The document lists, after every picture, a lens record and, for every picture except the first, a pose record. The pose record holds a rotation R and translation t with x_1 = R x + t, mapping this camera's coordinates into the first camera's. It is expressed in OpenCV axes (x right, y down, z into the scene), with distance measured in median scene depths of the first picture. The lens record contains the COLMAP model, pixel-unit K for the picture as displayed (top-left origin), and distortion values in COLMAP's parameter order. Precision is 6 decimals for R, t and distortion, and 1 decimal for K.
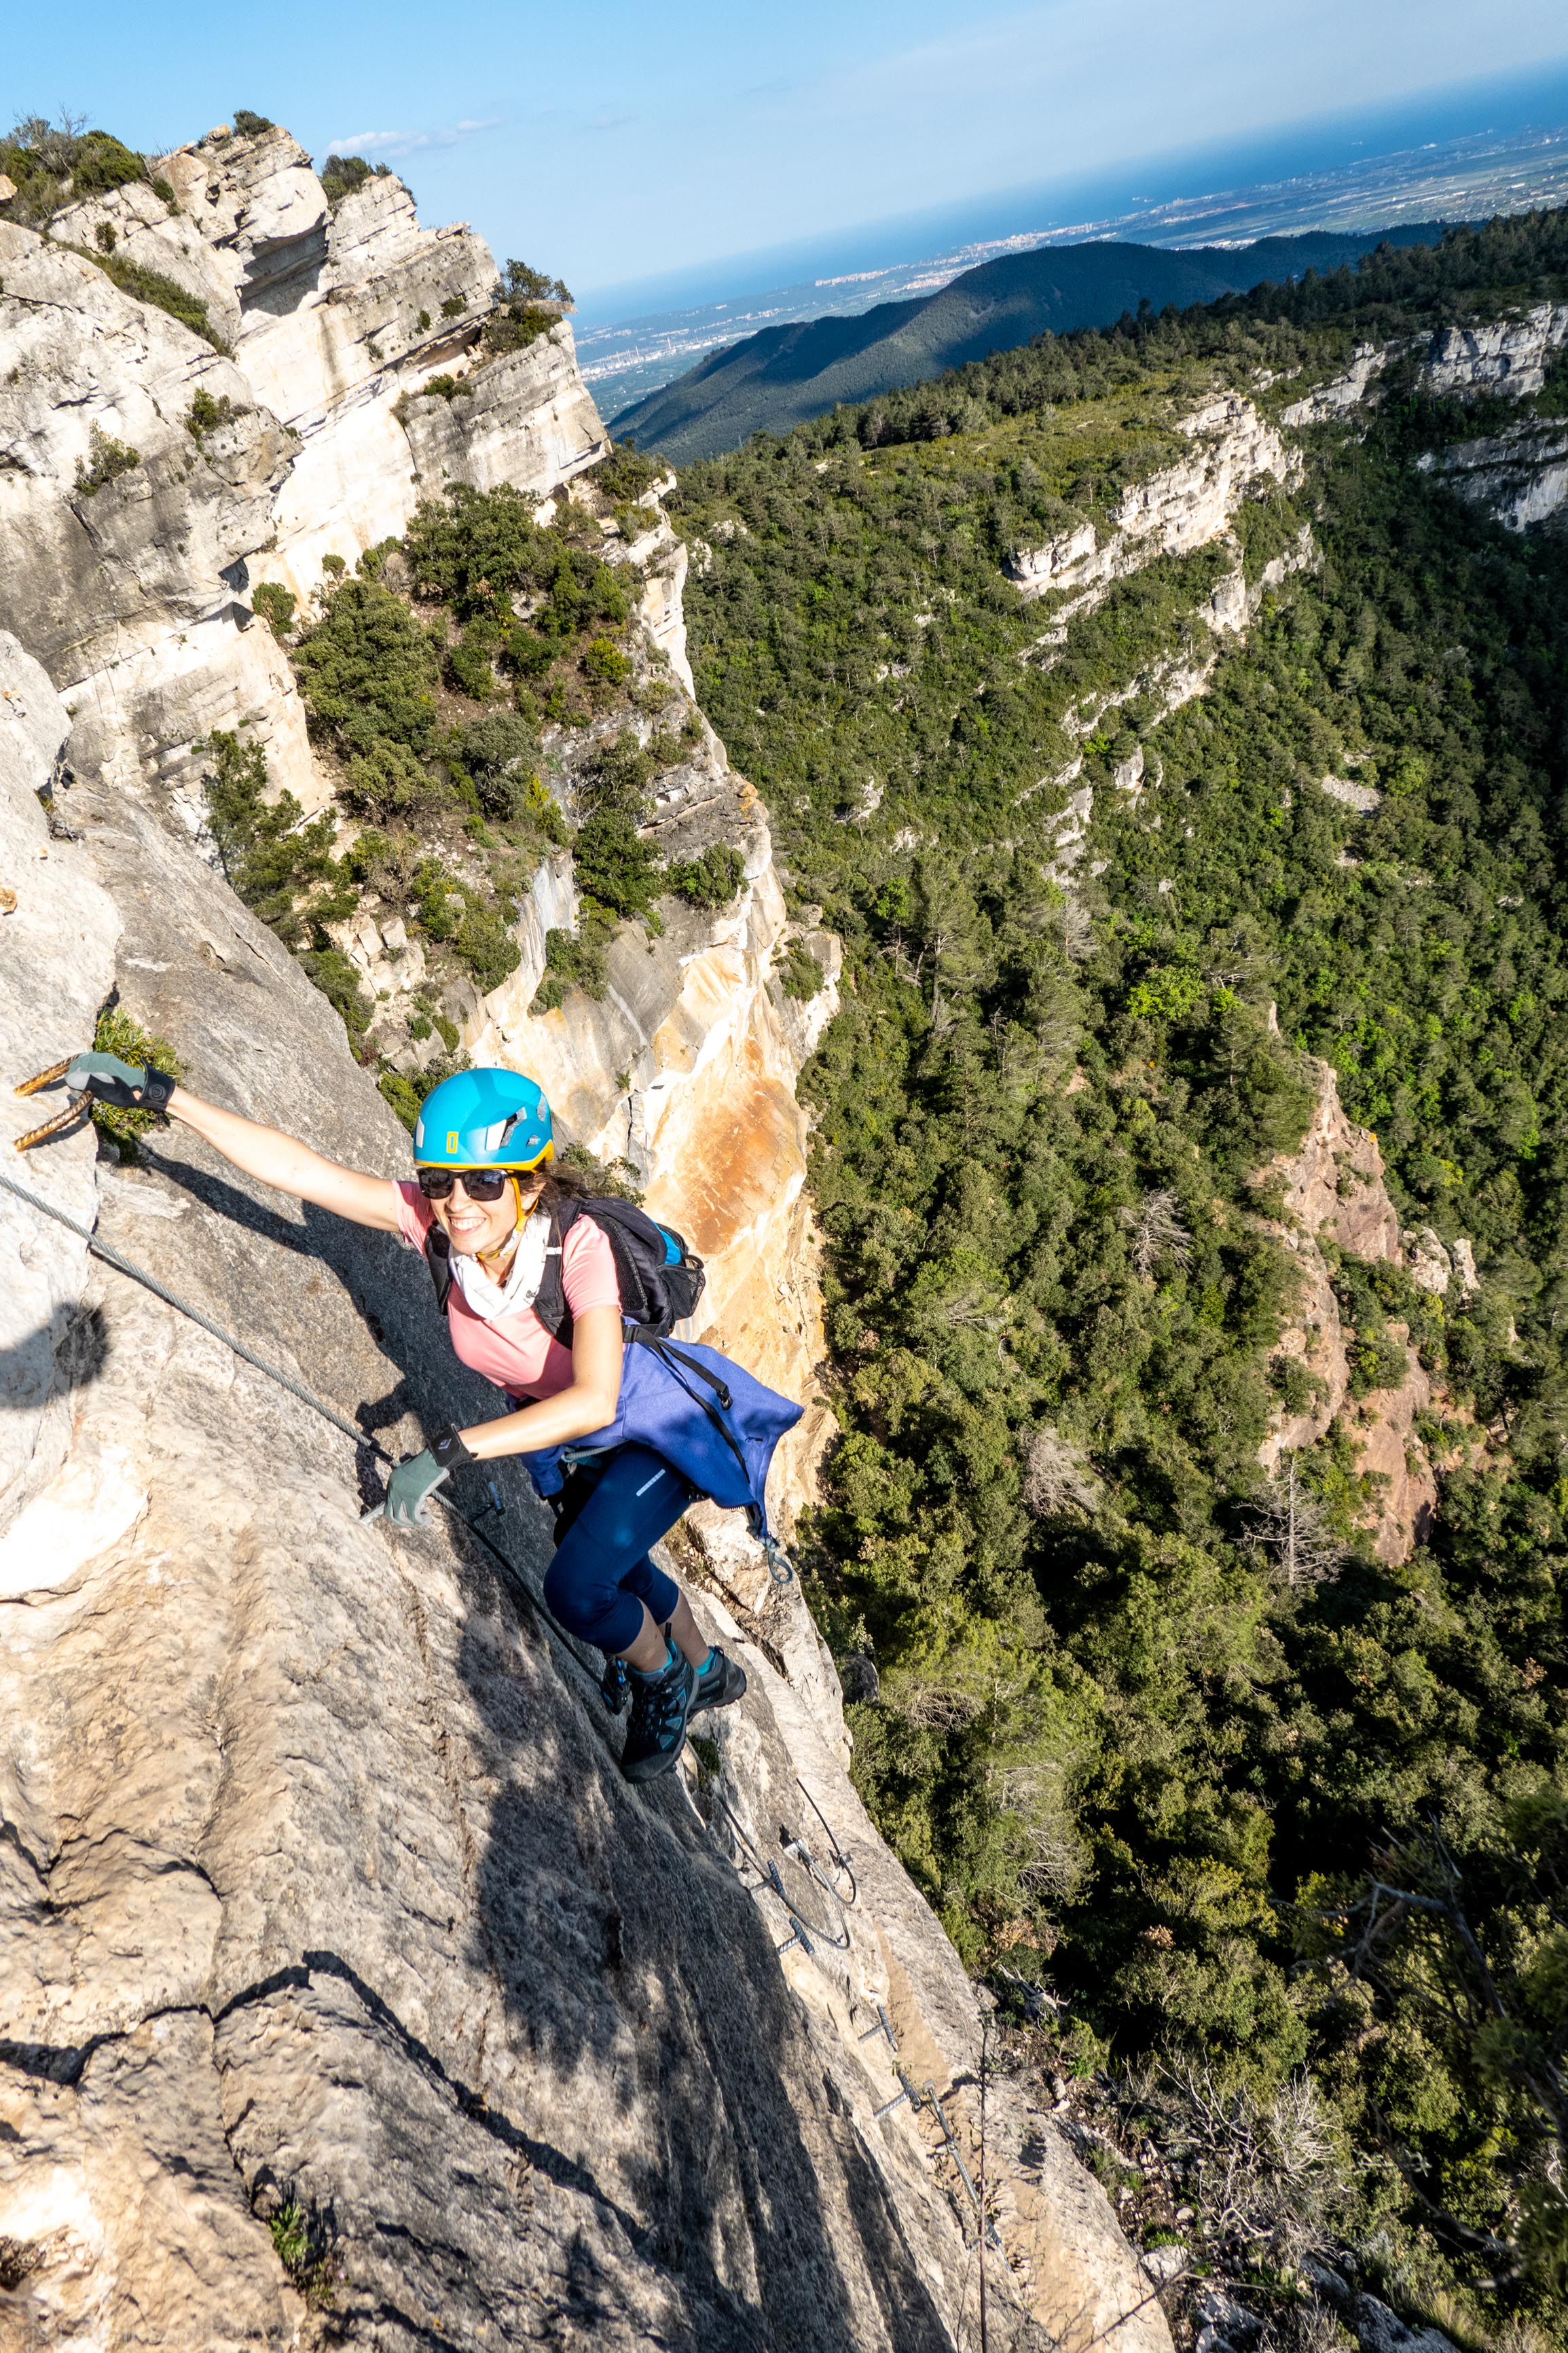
lens RADIAL K [[1580.4, 0, 785.4], [0, 1580.4, 1182.8], [0, 0, 1]] dist [0.007397, -0.003672]
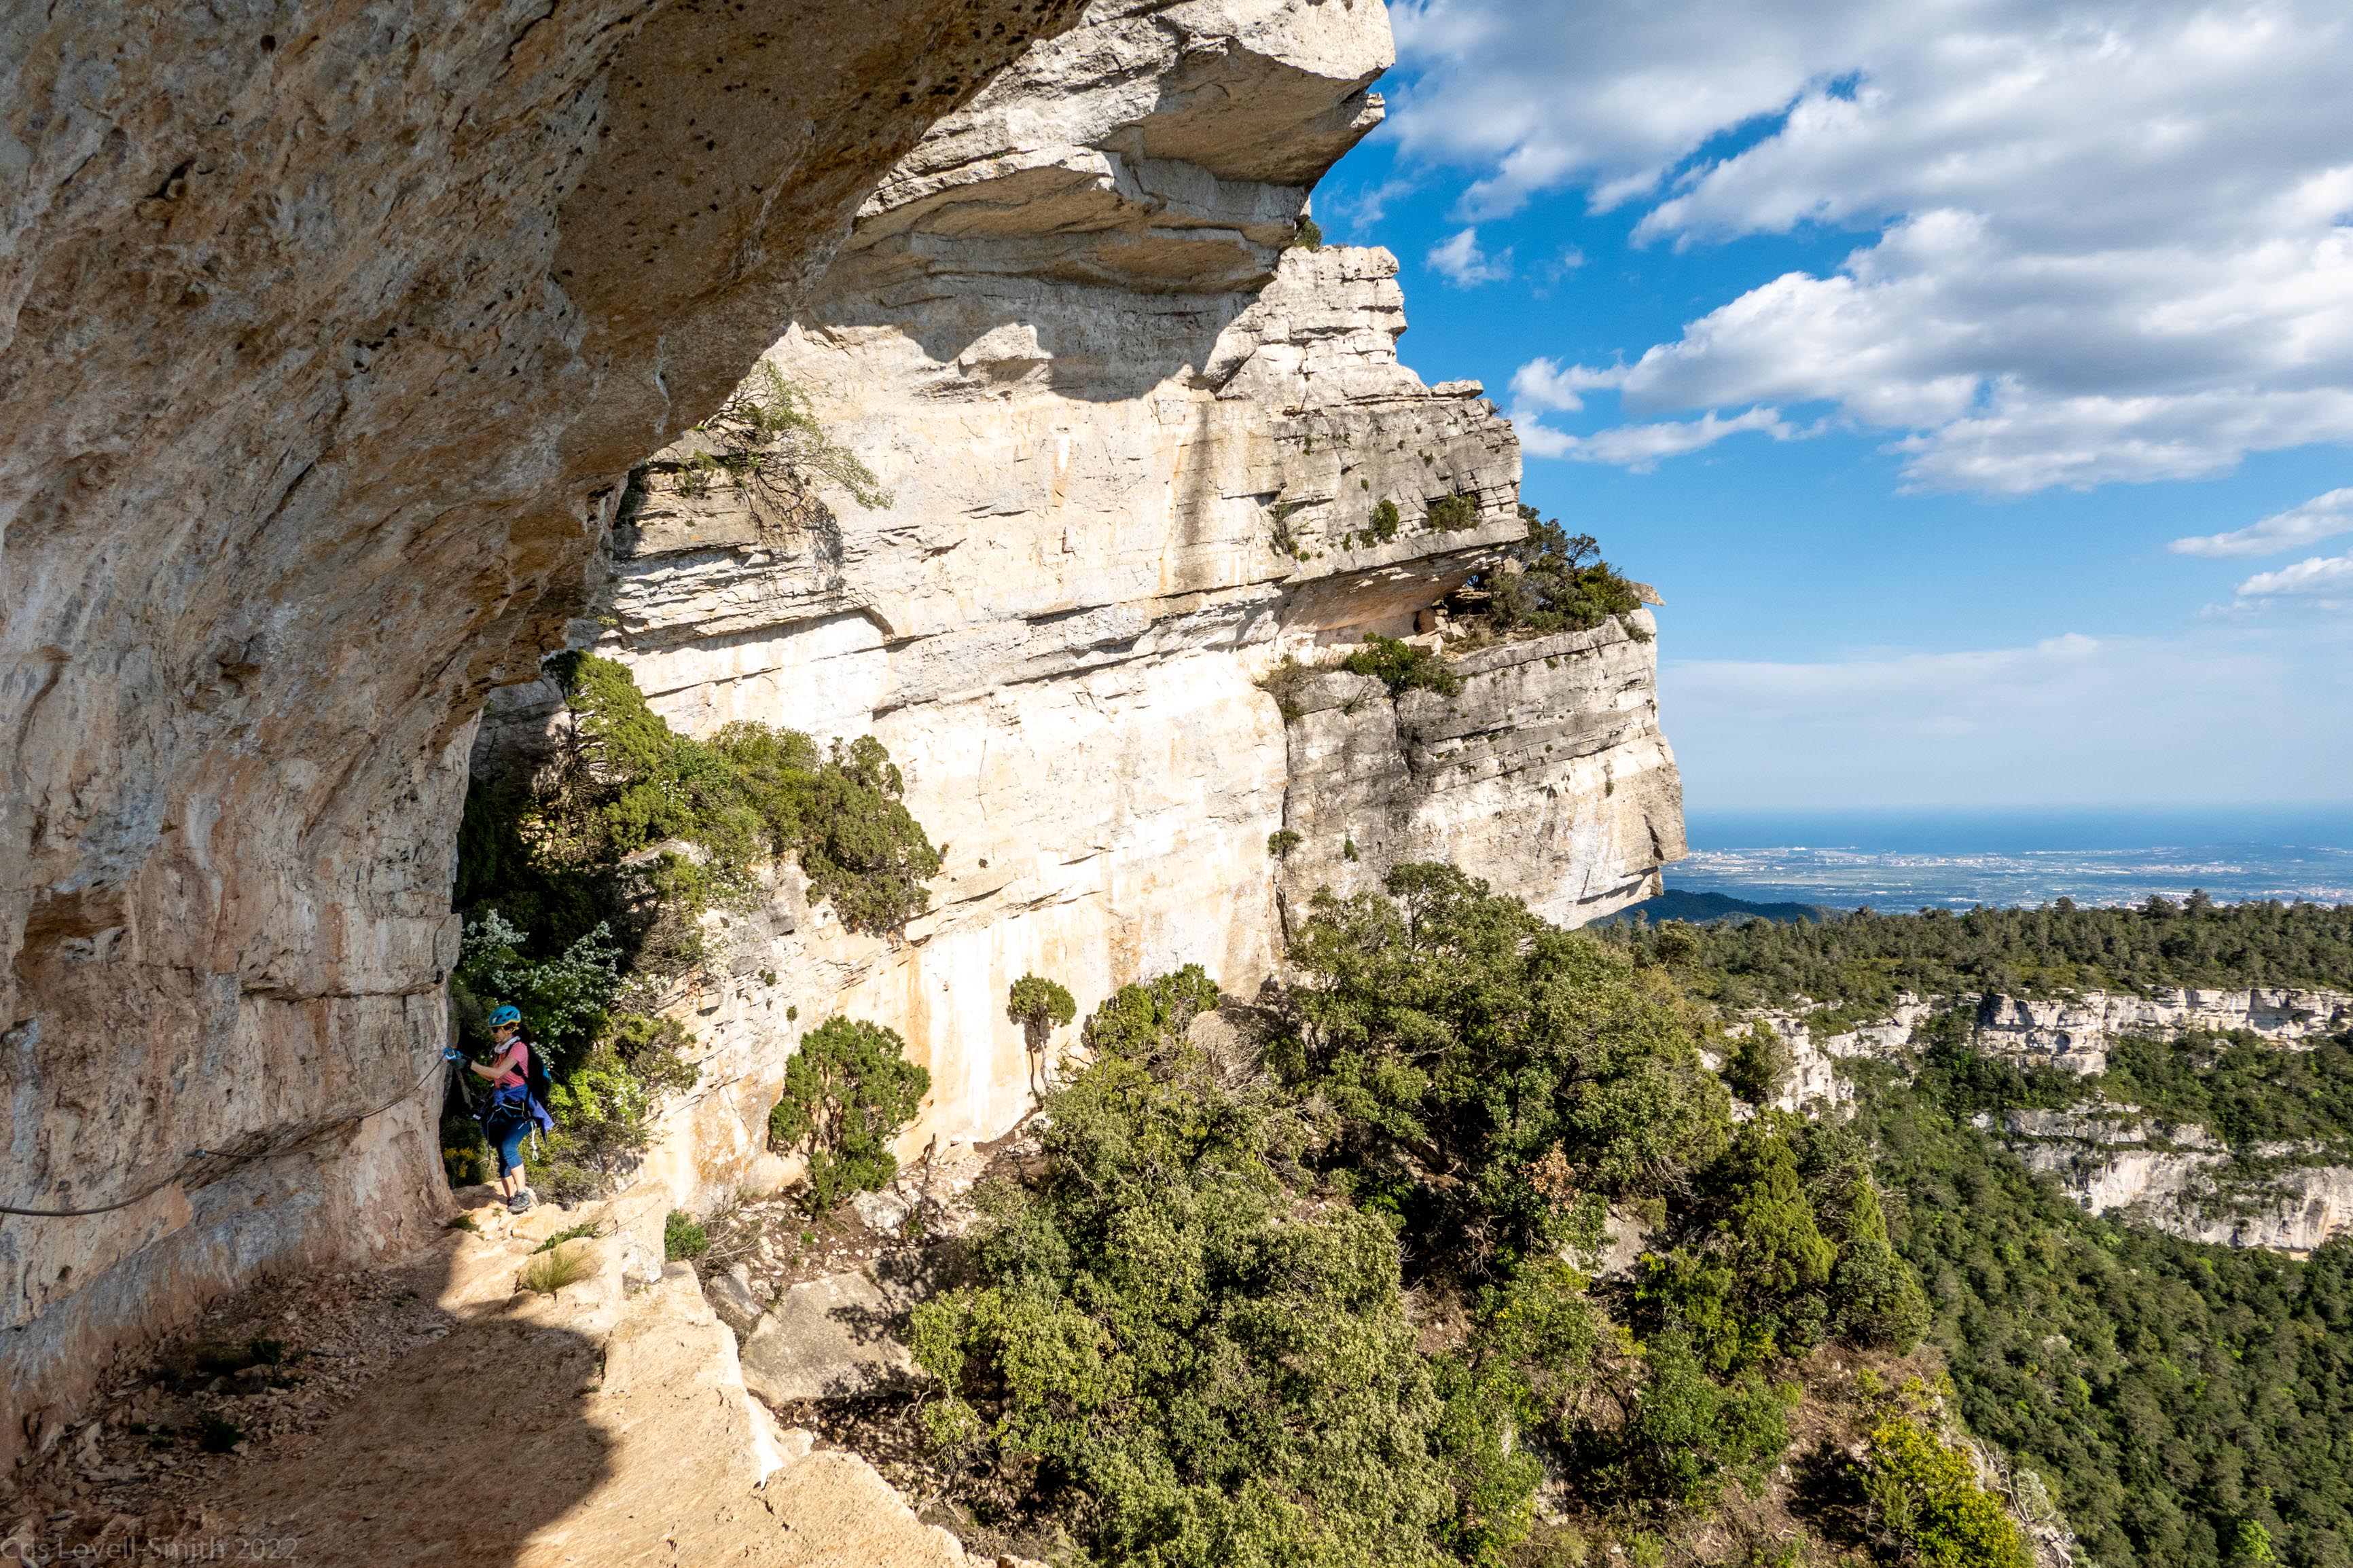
lens RADIAL K [[1580.4, 0, 1180.9], [0, 1580.4, 784.4], [0, 0, 1]] dist [0.007397, -0.003672]
pose [[0.981446, 0.187465, -0.040256, -0.054282], [-0.180716, 0.834247, -0.520935, -0.055881], [-0.064074, 0.518545, 0.852647, 0.147640]]
